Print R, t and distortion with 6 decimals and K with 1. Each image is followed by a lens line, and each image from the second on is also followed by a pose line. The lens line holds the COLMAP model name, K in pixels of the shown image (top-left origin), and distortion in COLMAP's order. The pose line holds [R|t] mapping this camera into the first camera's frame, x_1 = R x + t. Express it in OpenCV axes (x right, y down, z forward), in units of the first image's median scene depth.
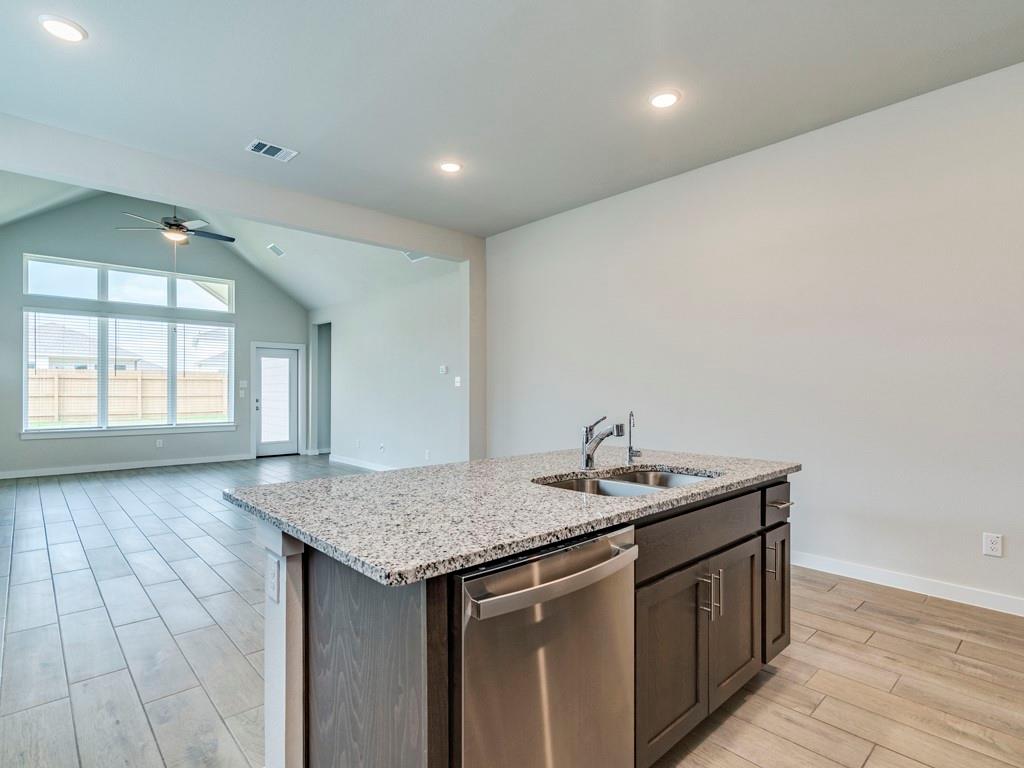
lens RADIAL K [[532.0, 0, 512.2], [0, 532.0, 390.2], [0, 0, 1]] dist [0.002674, 0.000783]
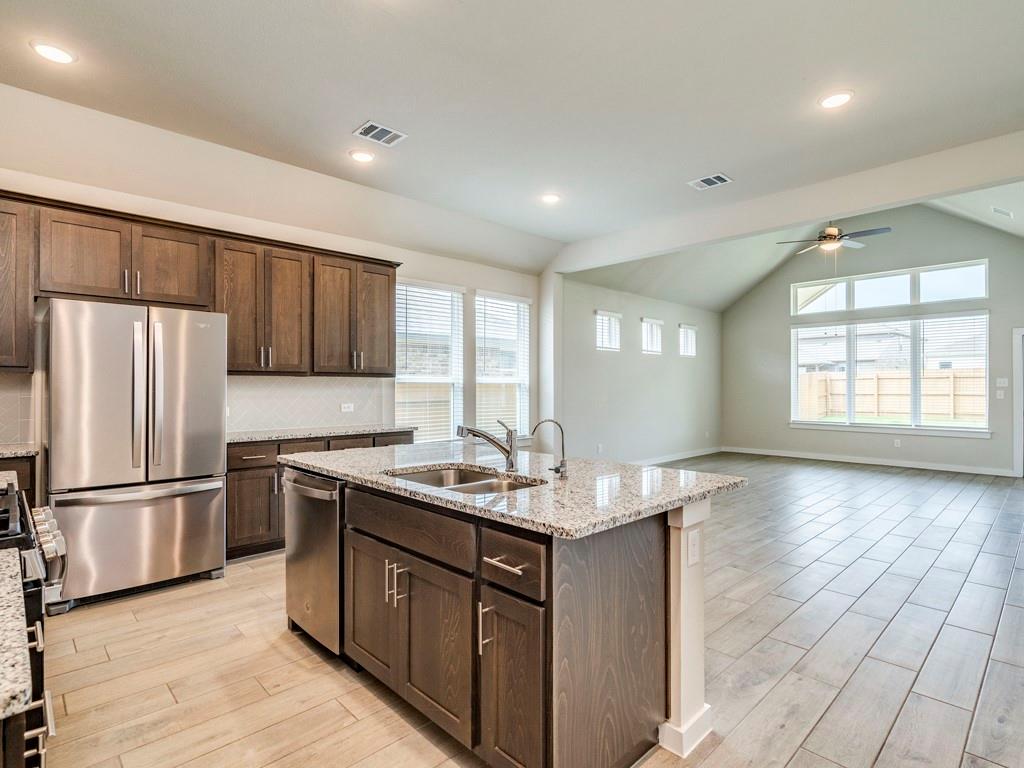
lens RADIAL K [[525.9, 0, 515.0], [0, 525.9, 370.9], [0, 0, 1]] dist [-0.000158, 0.000701]
pose [[0.022597, -0.033440, -0.999185, 0.309685], [-0.000162, 0.999440, -0.033453, -0.002235], [0.999745, 0.000918, 0.022579, 0.260933]]
